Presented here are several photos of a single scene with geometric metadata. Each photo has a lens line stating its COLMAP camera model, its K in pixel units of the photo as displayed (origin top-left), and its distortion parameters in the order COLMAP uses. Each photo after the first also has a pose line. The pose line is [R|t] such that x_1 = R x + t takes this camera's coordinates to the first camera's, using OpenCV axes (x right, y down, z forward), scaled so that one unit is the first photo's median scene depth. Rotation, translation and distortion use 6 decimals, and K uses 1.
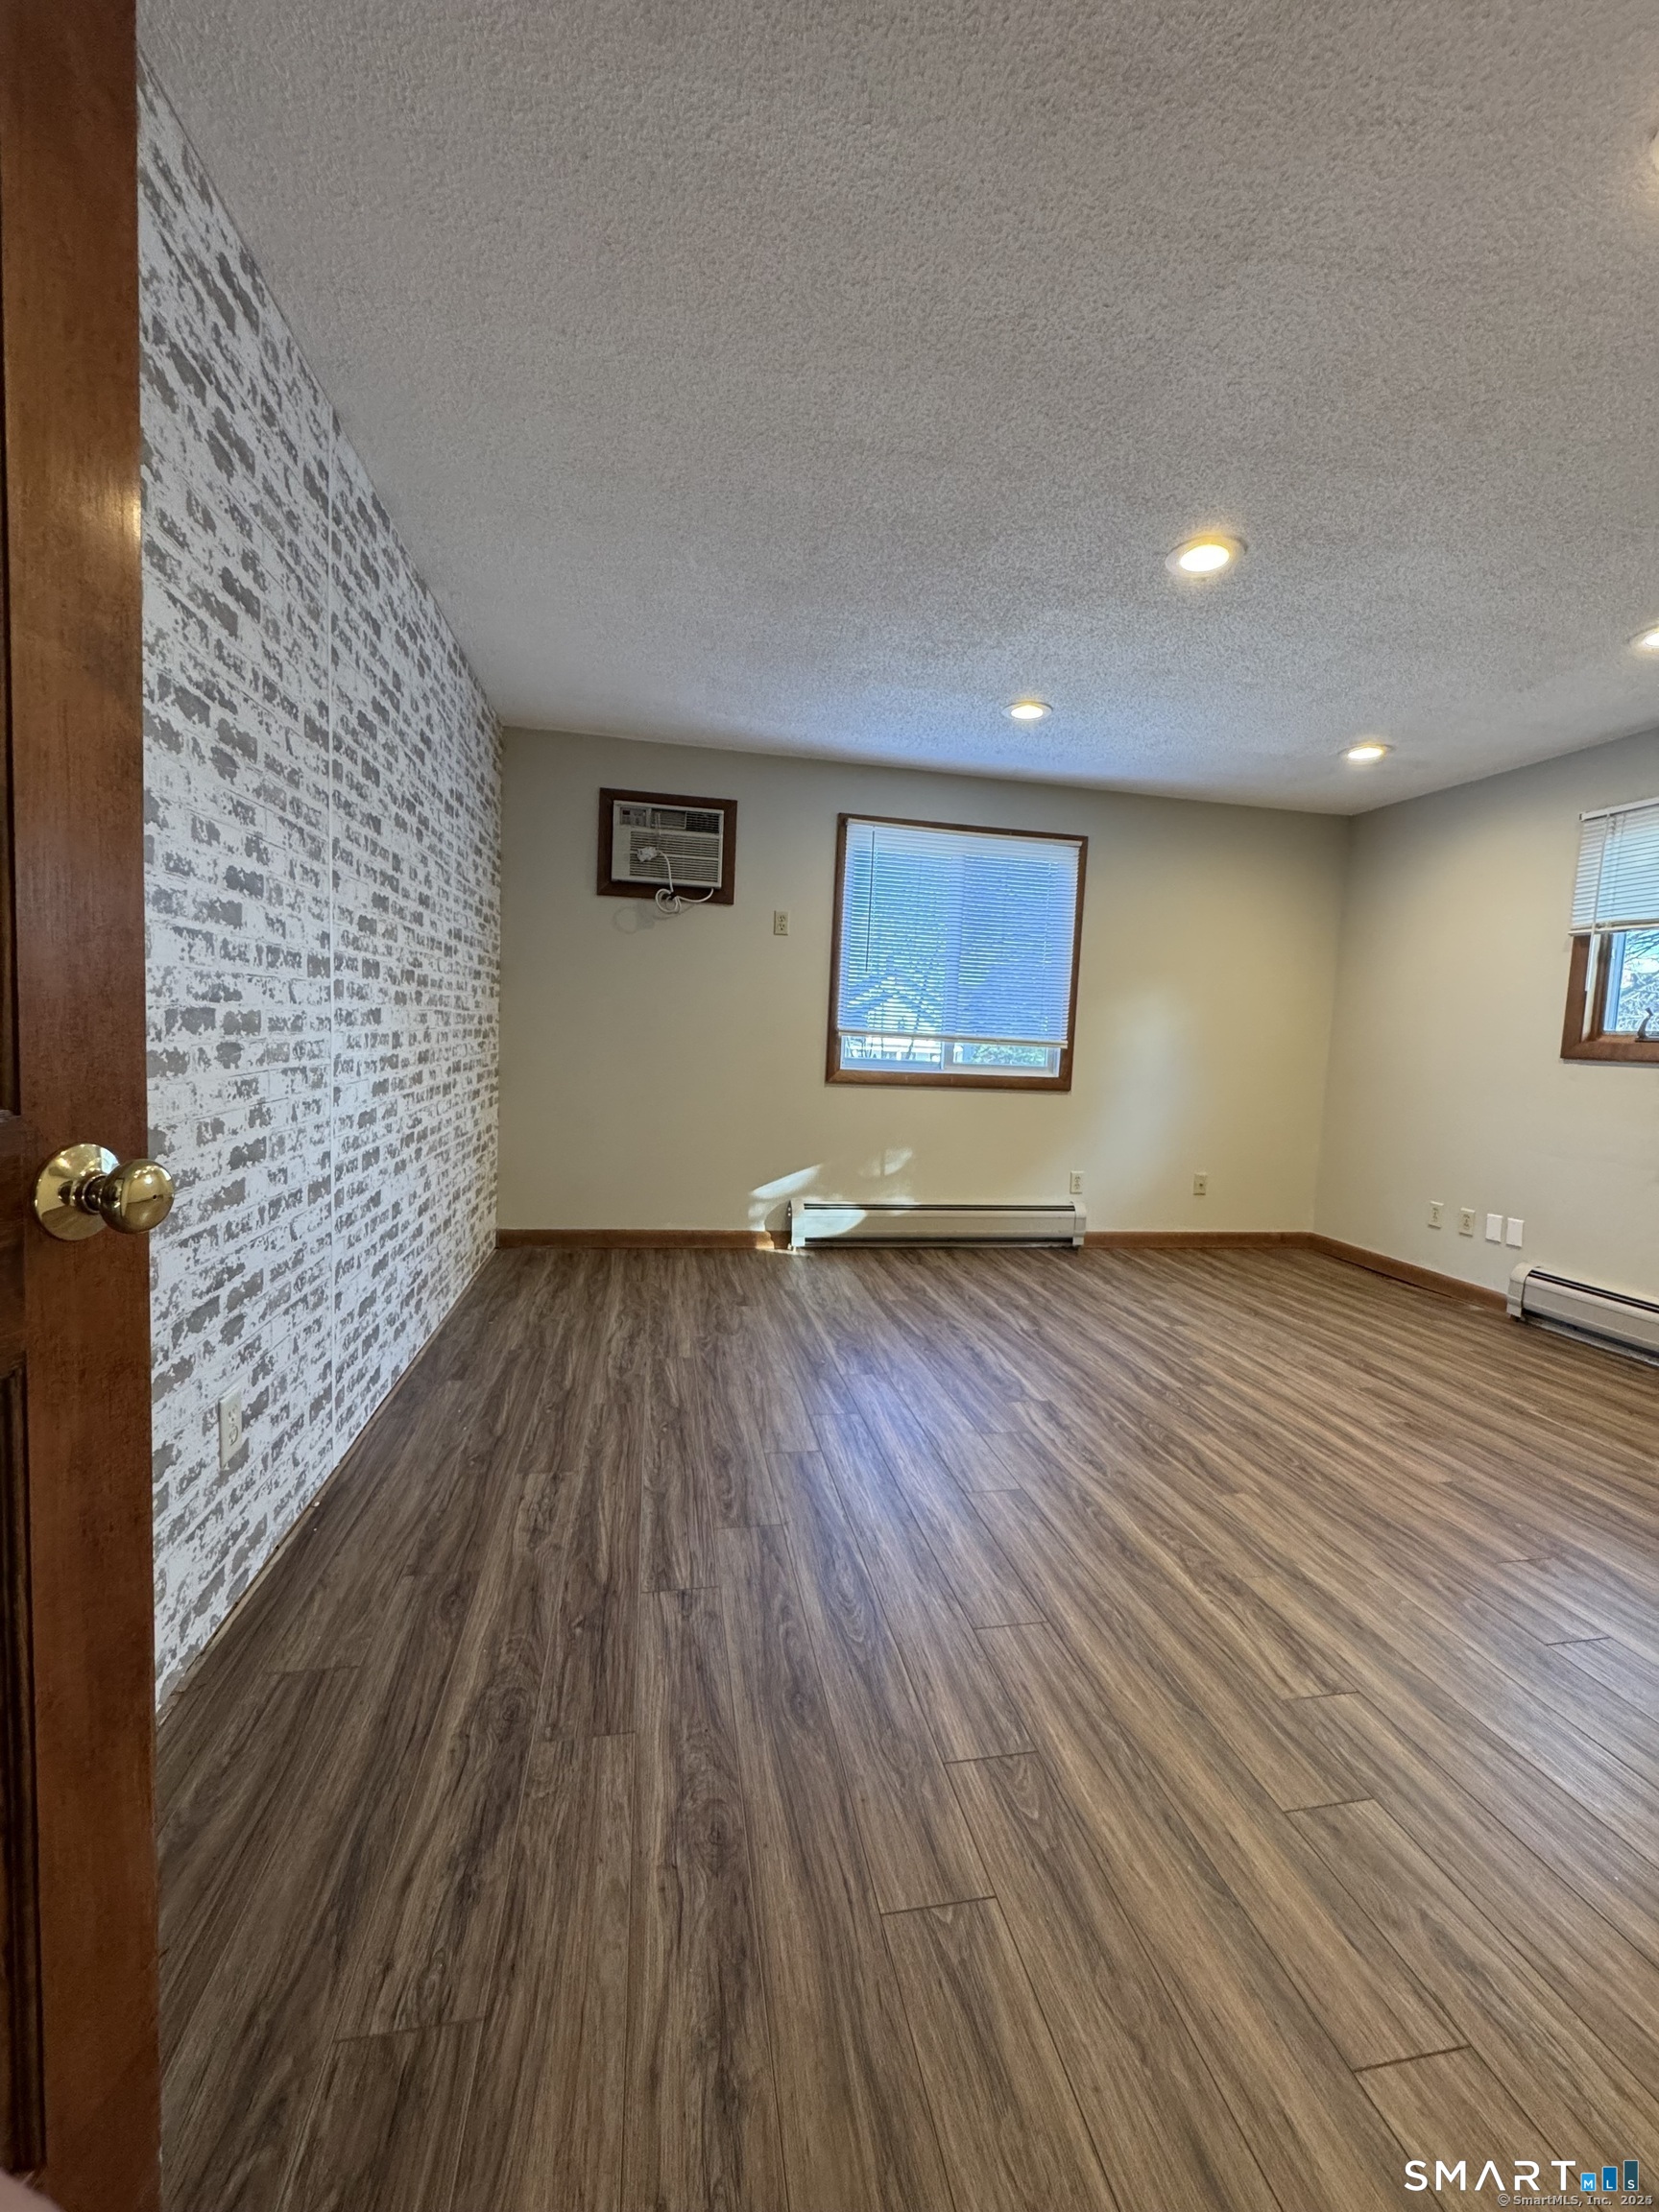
lens RADIAL K [[883.0, 0, 831.2], [0, 883.0, 1100.6], [0, 0, 1]] dist [-0.009537, 0.000358]
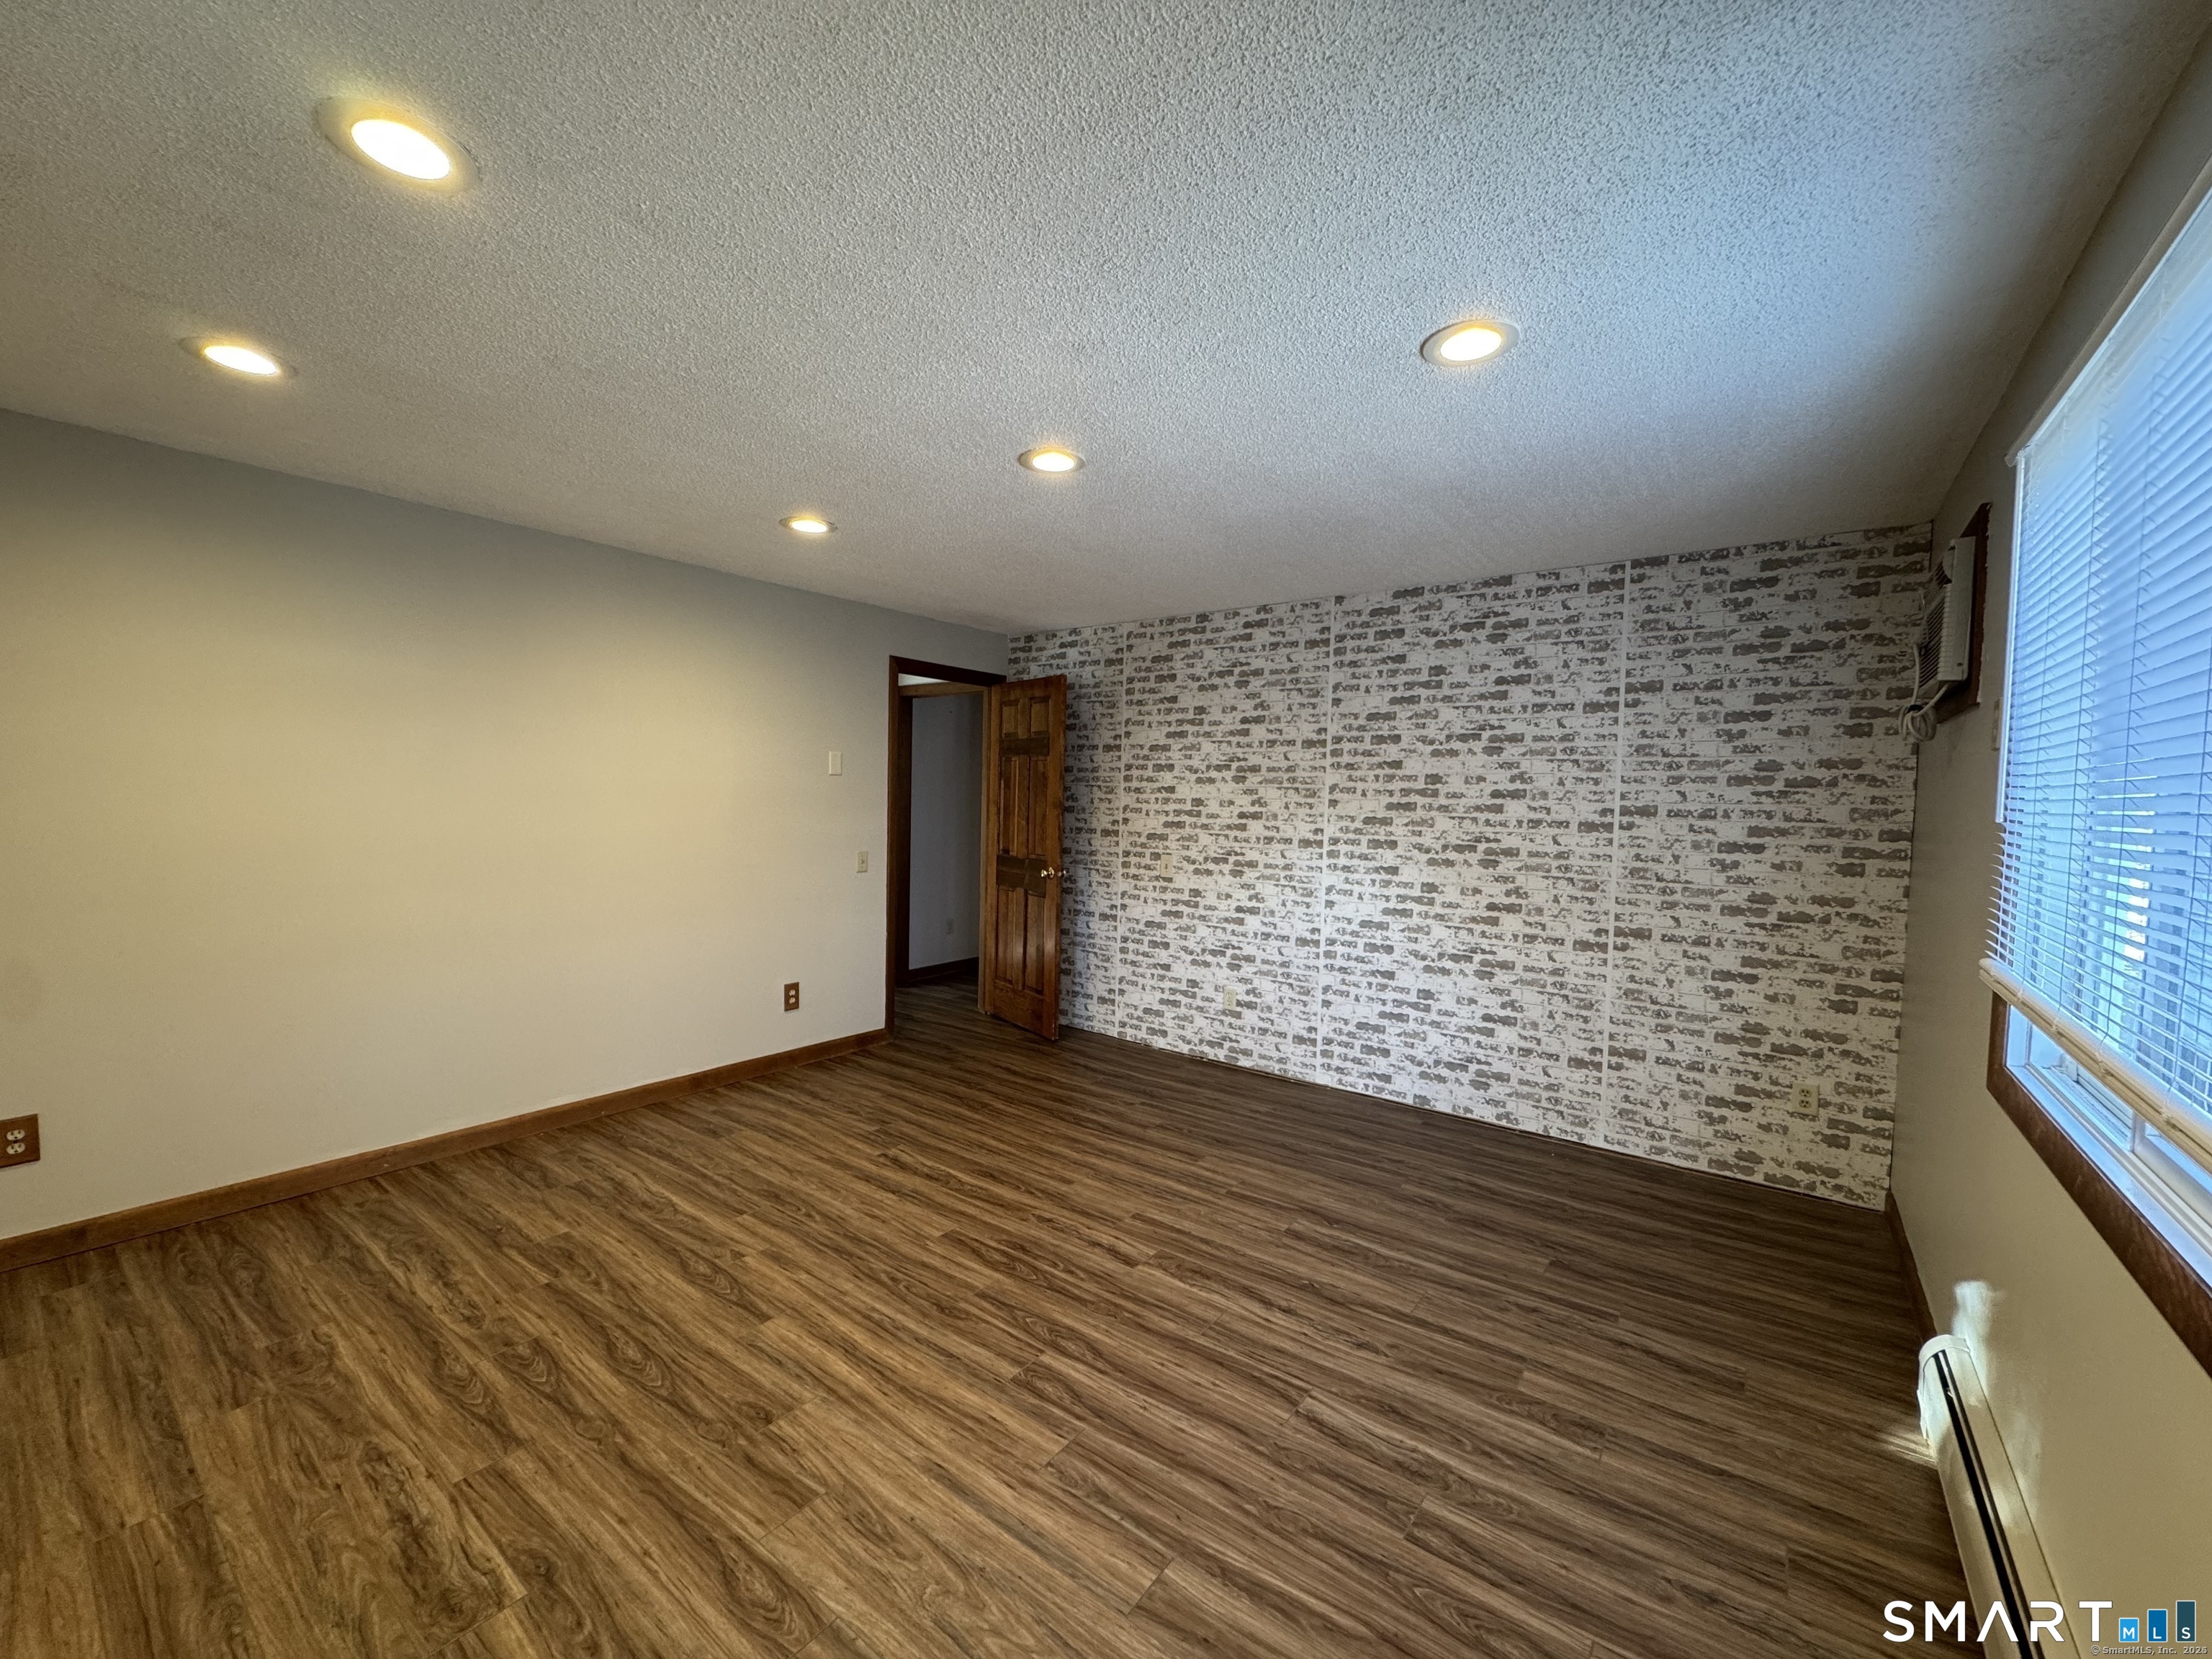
lens RADIAL K [[883.0, 0, 1105.4], [0, 883.0, 828.2], [0, 0, 1]] dist [-0.009537, 0.000358]
pose [[-0.742589, -0.035010, -0.668832, 0.960109], [-0.107946, 0.991833, 0.067932, -0.208873], [0.660992, 0.122643, -0.740303, 1.678553]]
